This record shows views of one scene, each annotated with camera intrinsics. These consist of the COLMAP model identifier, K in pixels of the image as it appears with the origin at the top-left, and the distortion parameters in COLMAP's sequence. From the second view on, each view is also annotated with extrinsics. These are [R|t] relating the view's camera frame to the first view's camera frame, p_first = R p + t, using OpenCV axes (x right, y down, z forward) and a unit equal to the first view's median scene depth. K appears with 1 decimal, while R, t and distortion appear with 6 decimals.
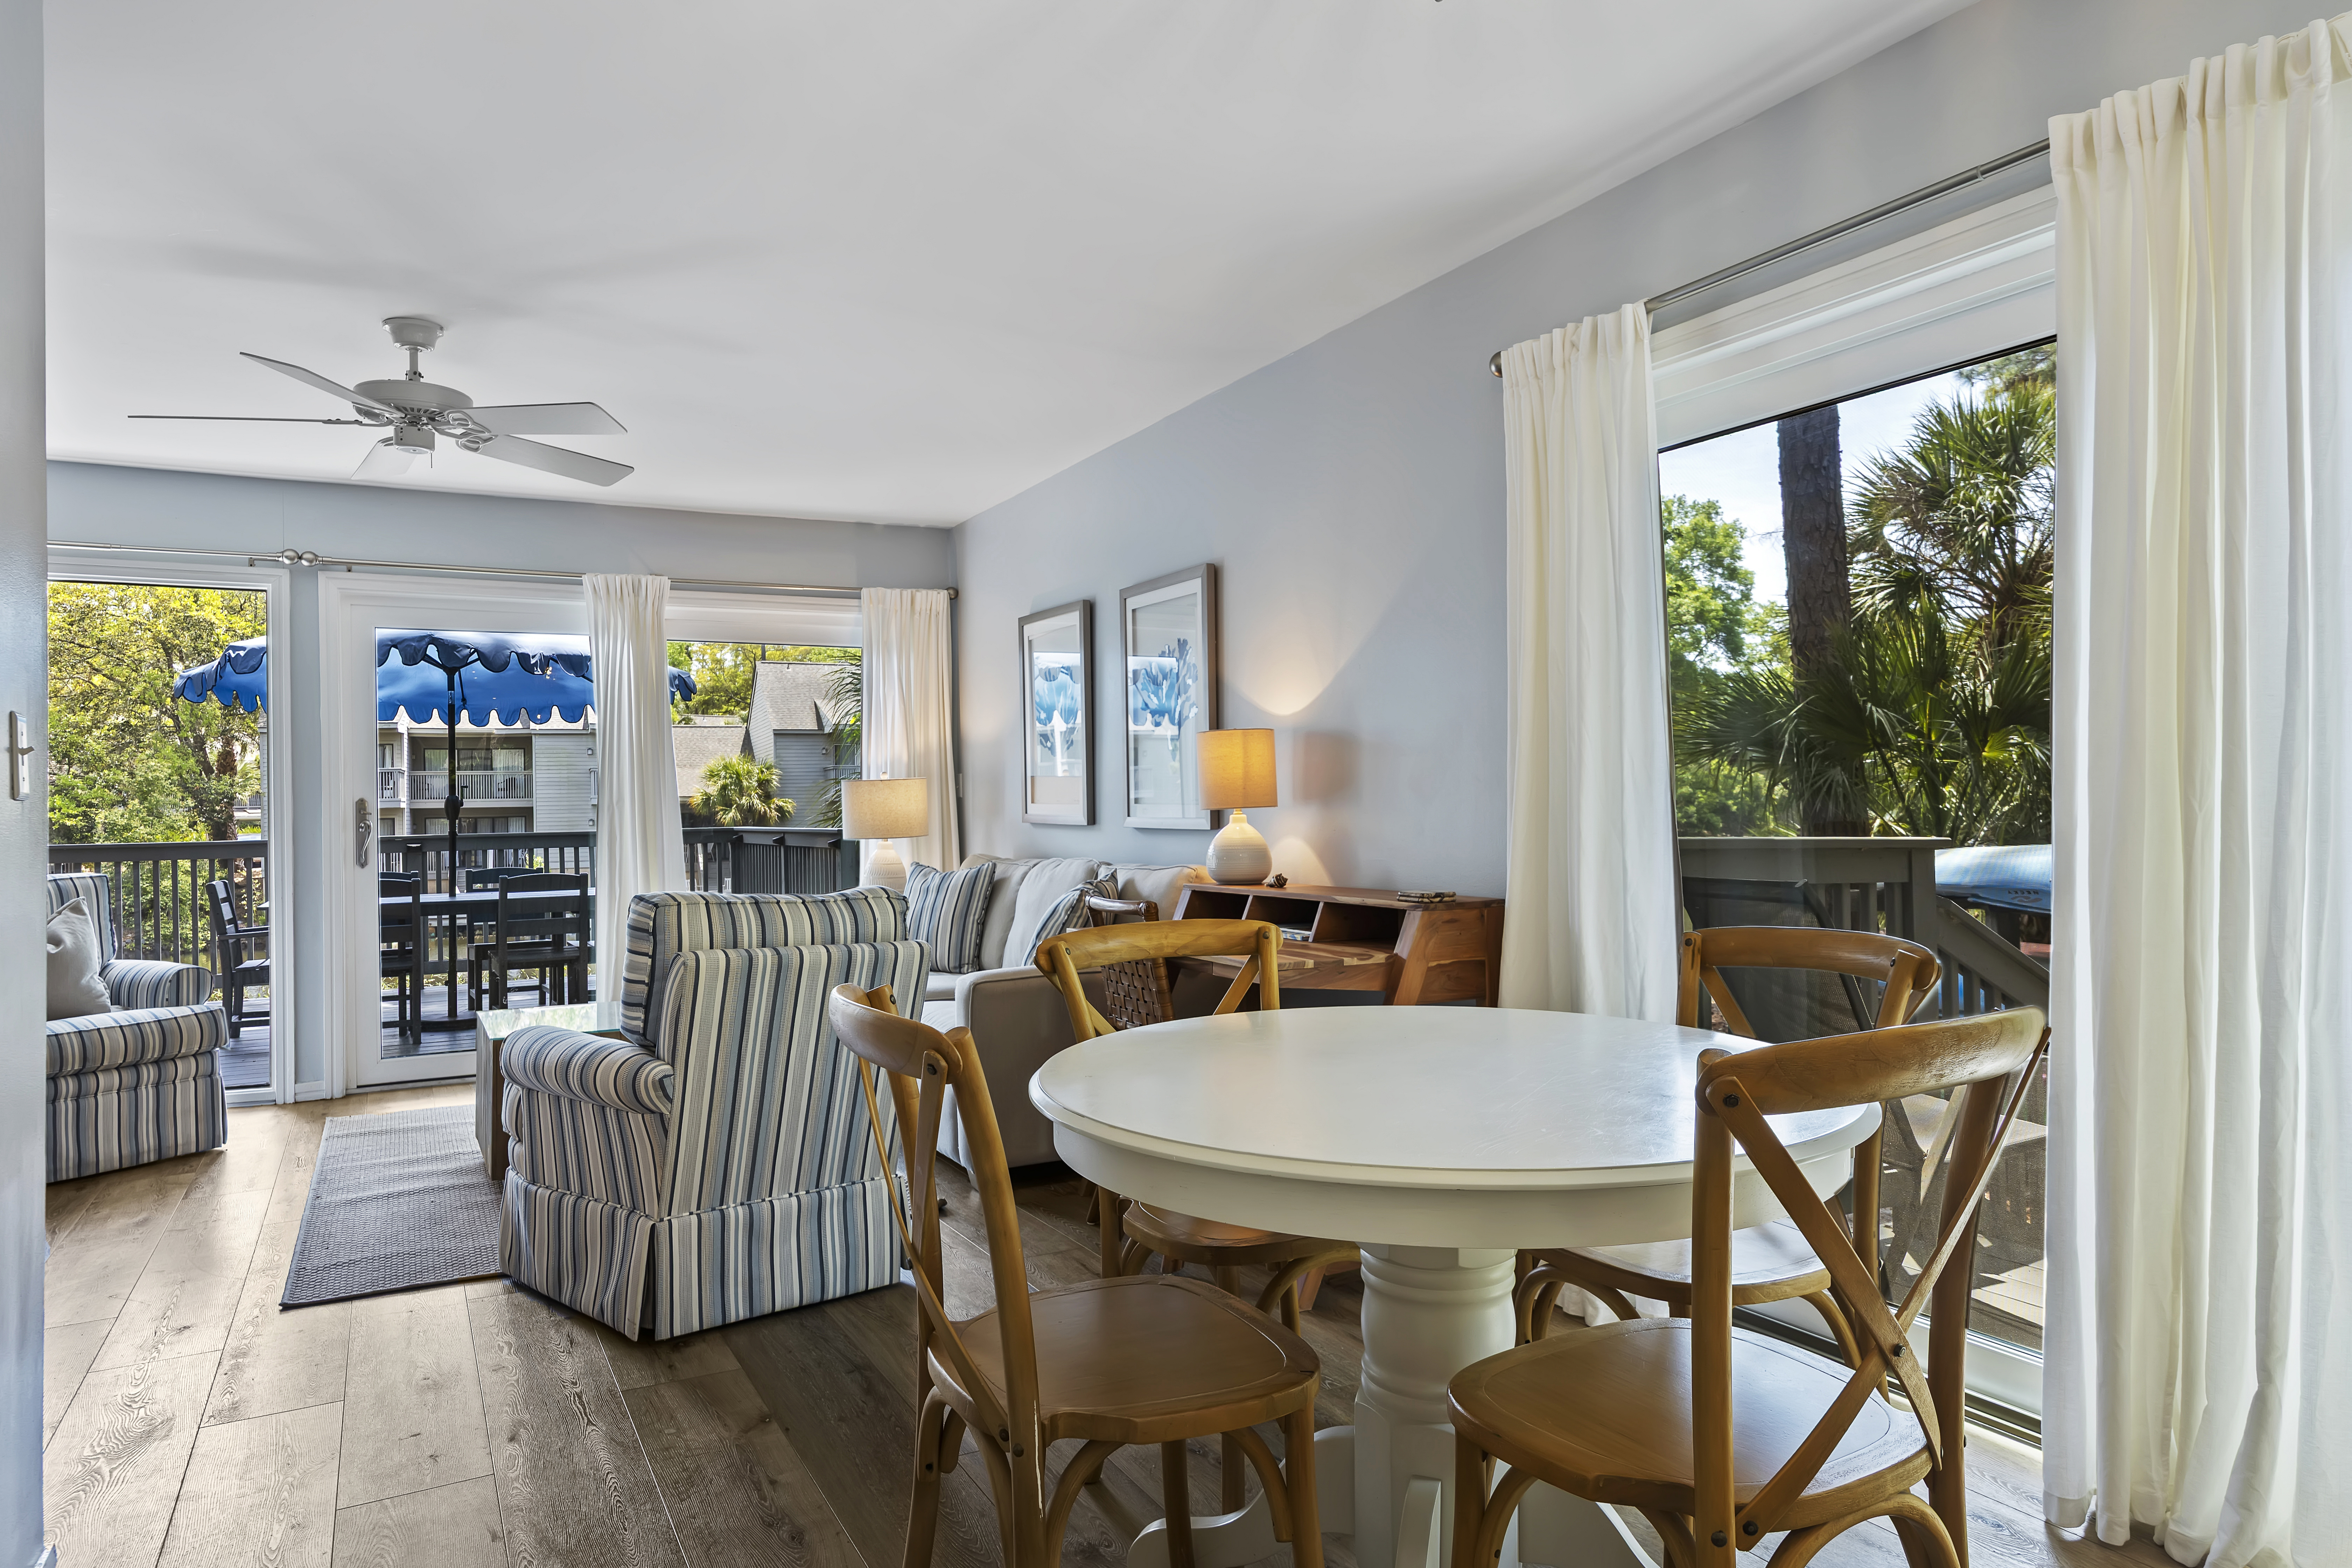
lens RADIAL K [[1484.4, 0, 1176.7], [0, 1484.4, 808.6], [0, 0, 1]] dist [0.002052, 0.000392]
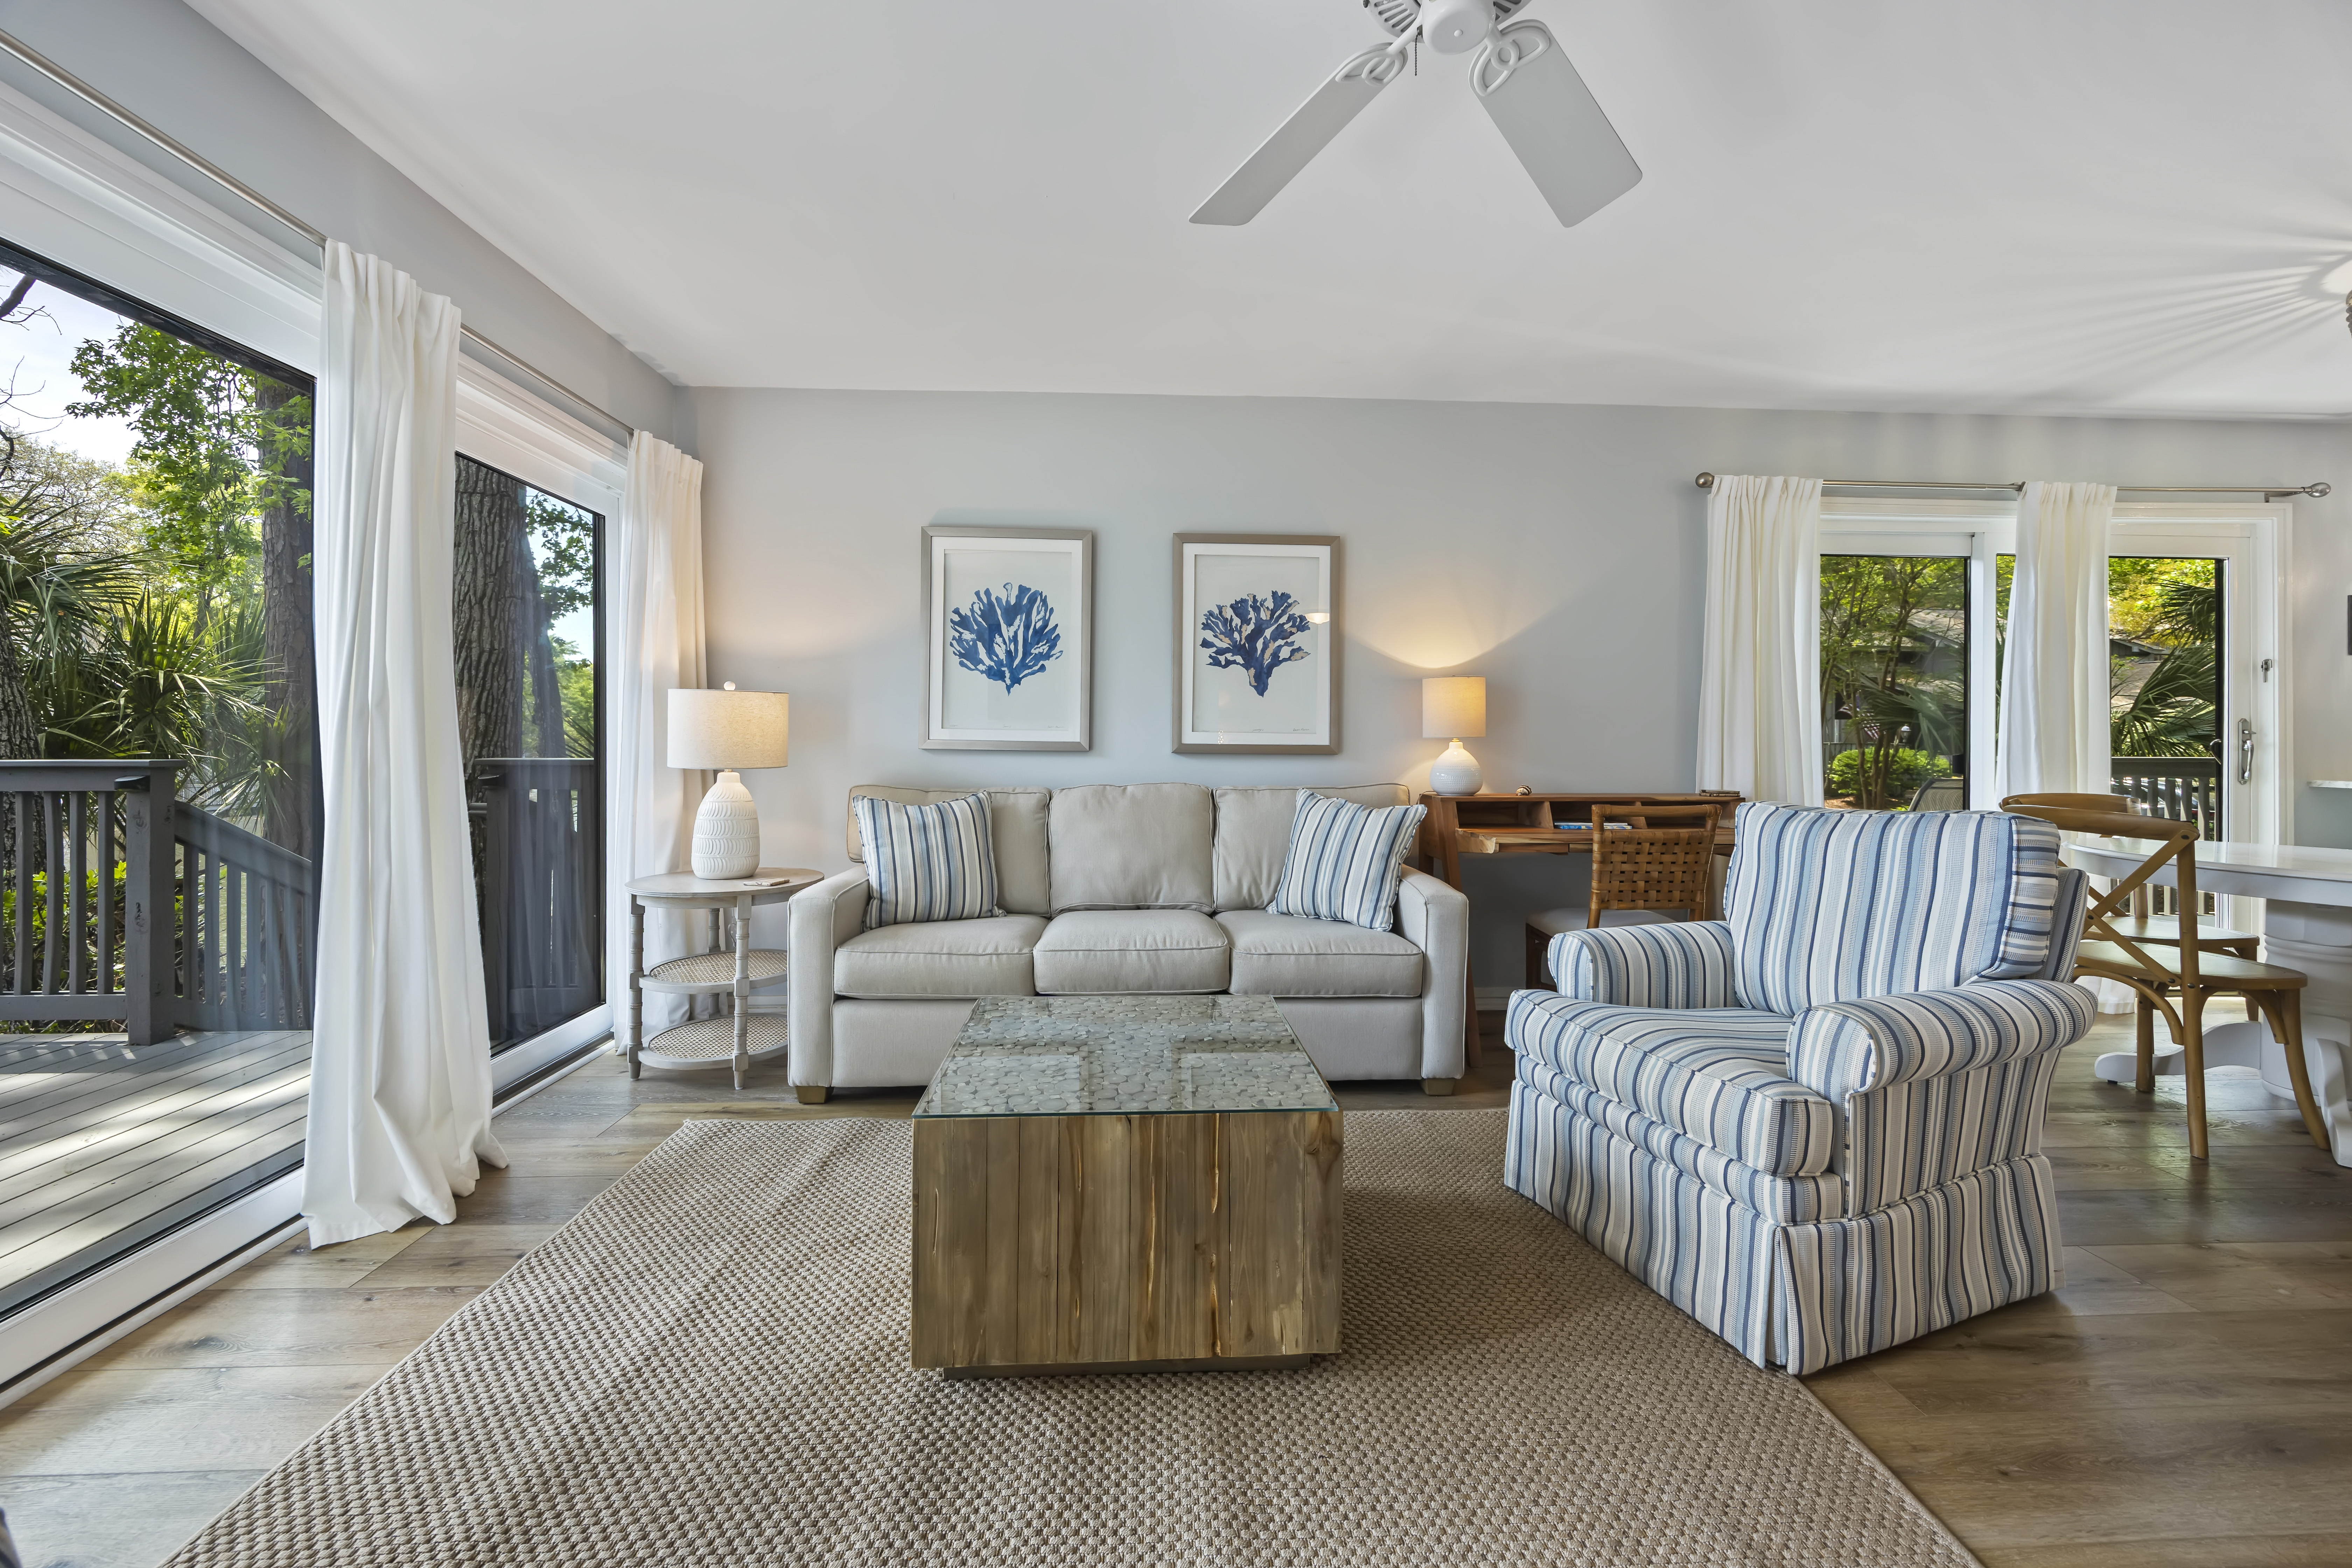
lens RADIAL K [[914.3, 0, 1163.2], [0, 914.3, 741.3], [0, 0, 1]] dist [-0.000673, 0.000002]
pose [[0.426533, 0.012963, 0.904379, -0.548602], [-0.006596, 0.999915, -0.011221, 0.010973], [-0.904448, -0.001179, 0.426582, 0.613780]]
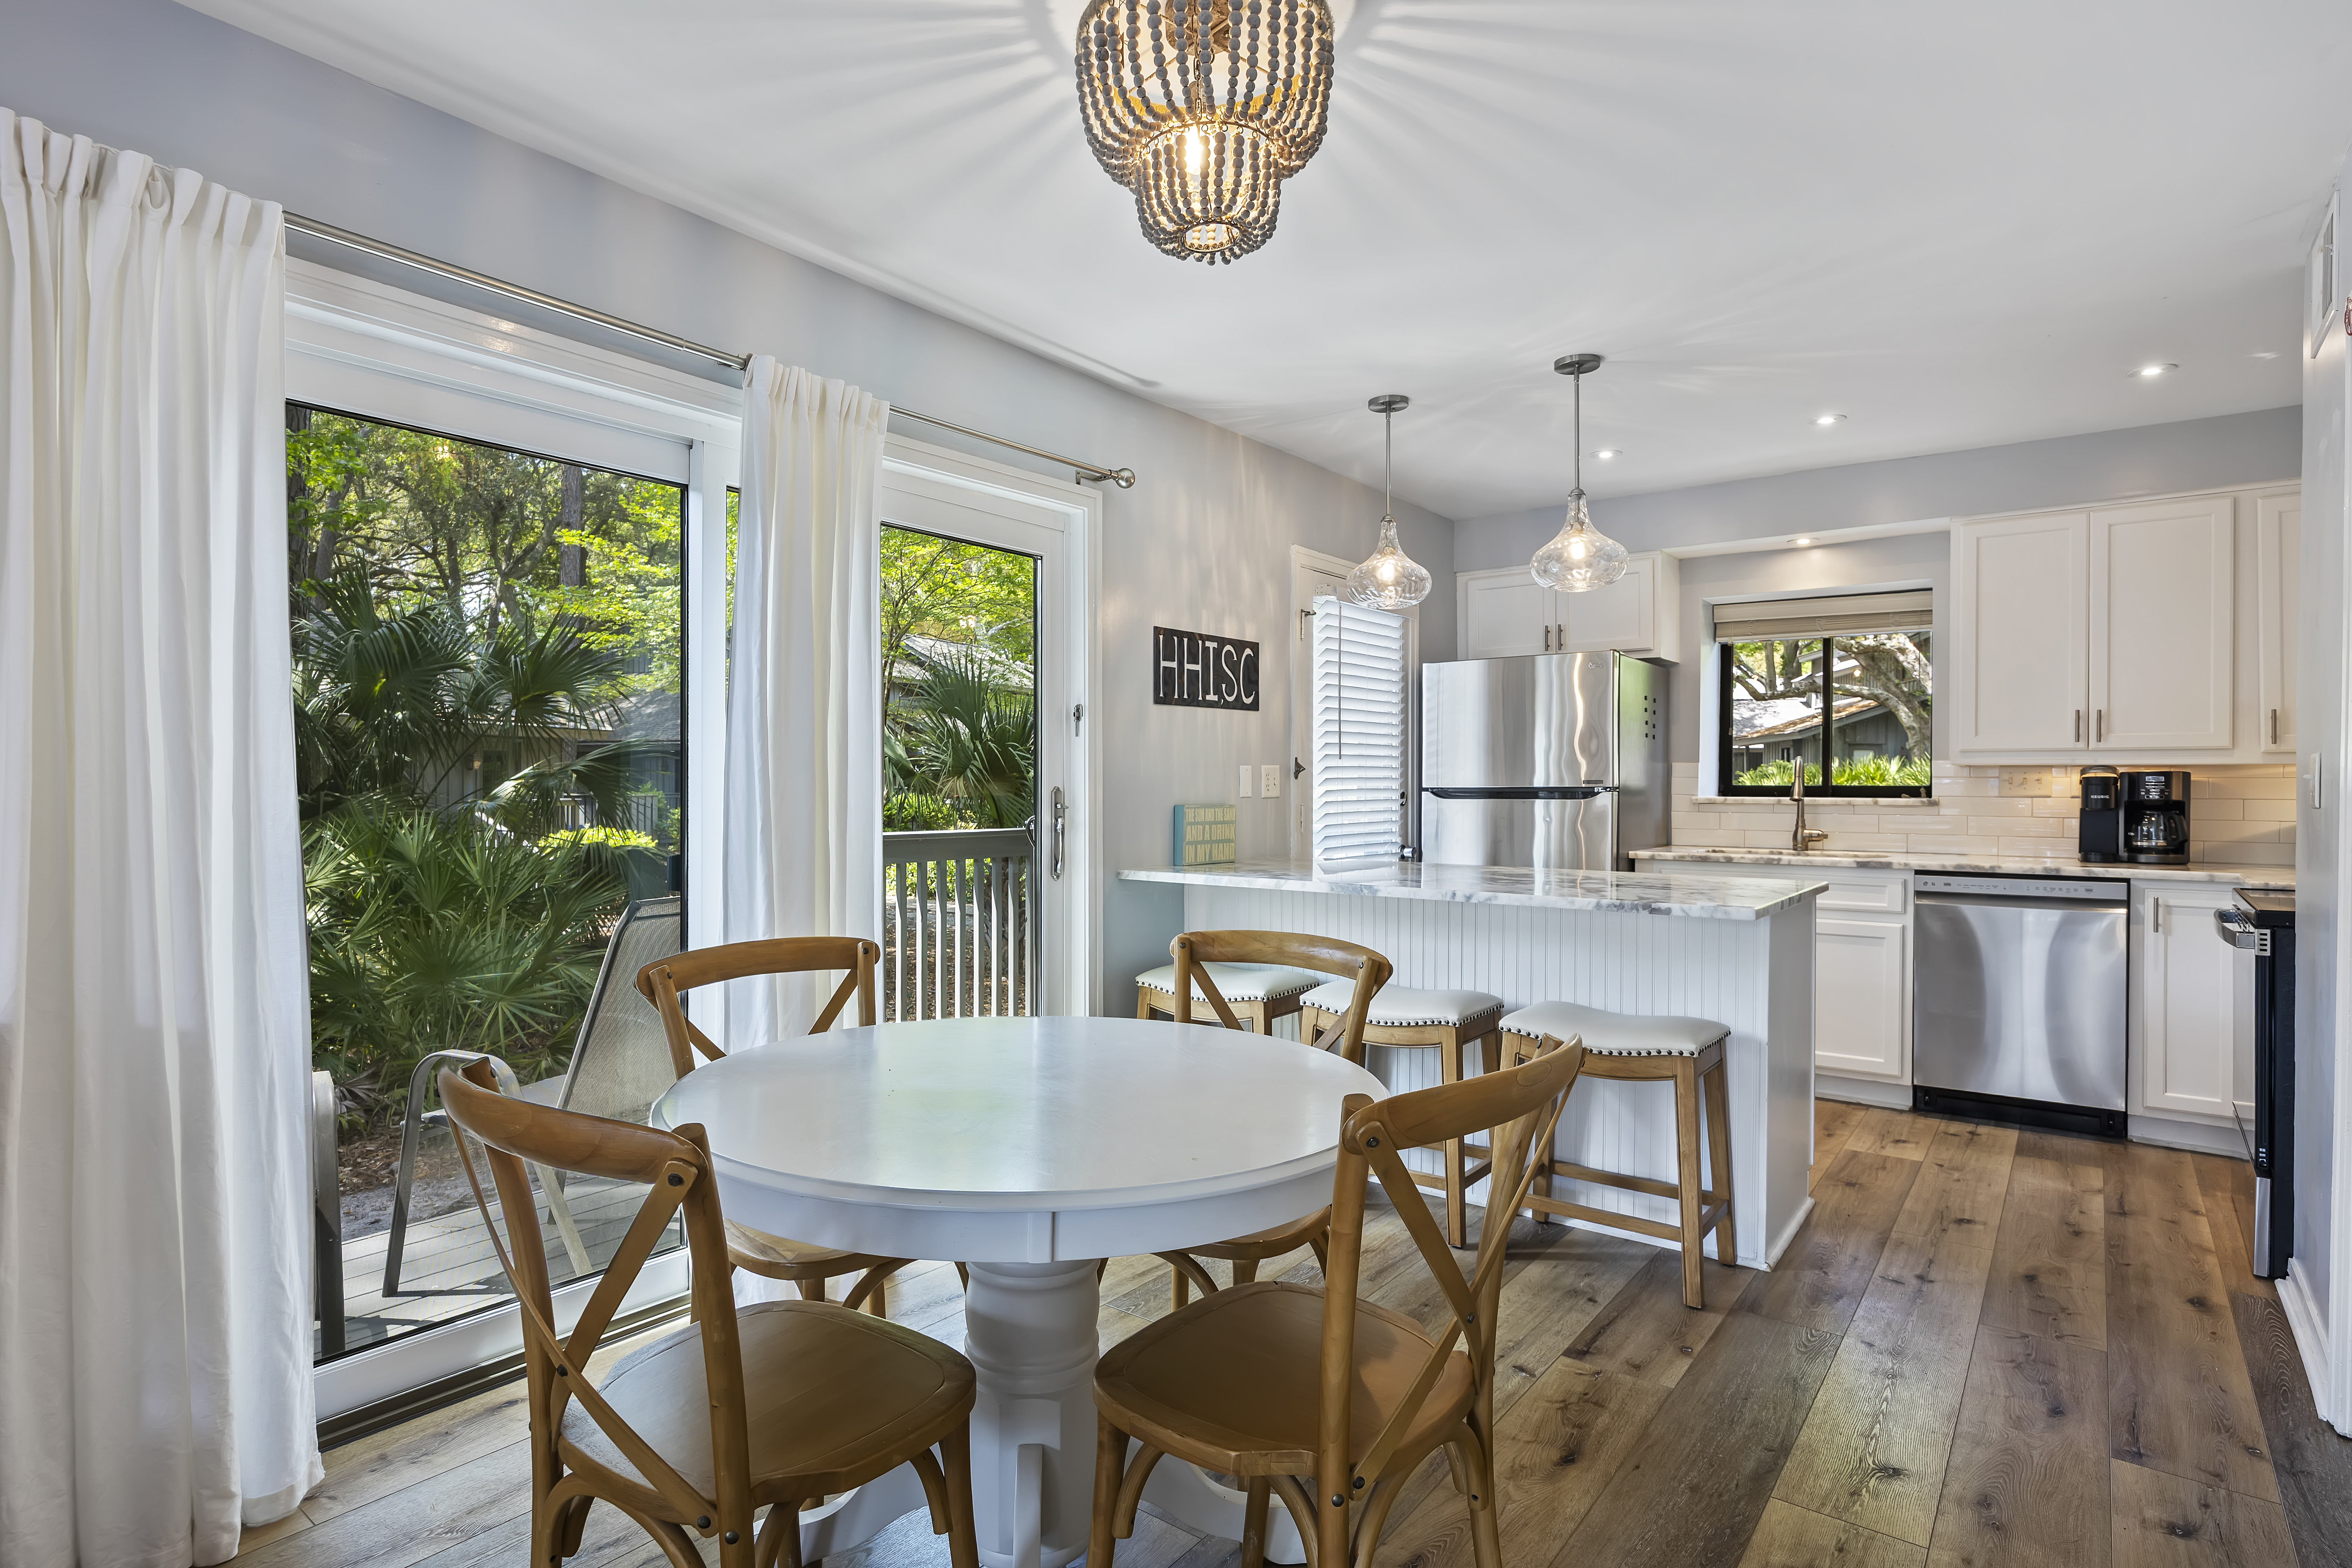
lens RADIAL K [[1218.4, 0, 1176.0], [0, 1218.4, 784.0], [0, 0, 1]] dist [0.003103, -0.000951]
pose [[-0.420457, 0.011860, 0.907235, -0.232971], [0.004970, 0.999930, -0.010769, -0.011171], [-0.907299, -0.000019, -0.420486, 0.410855]]
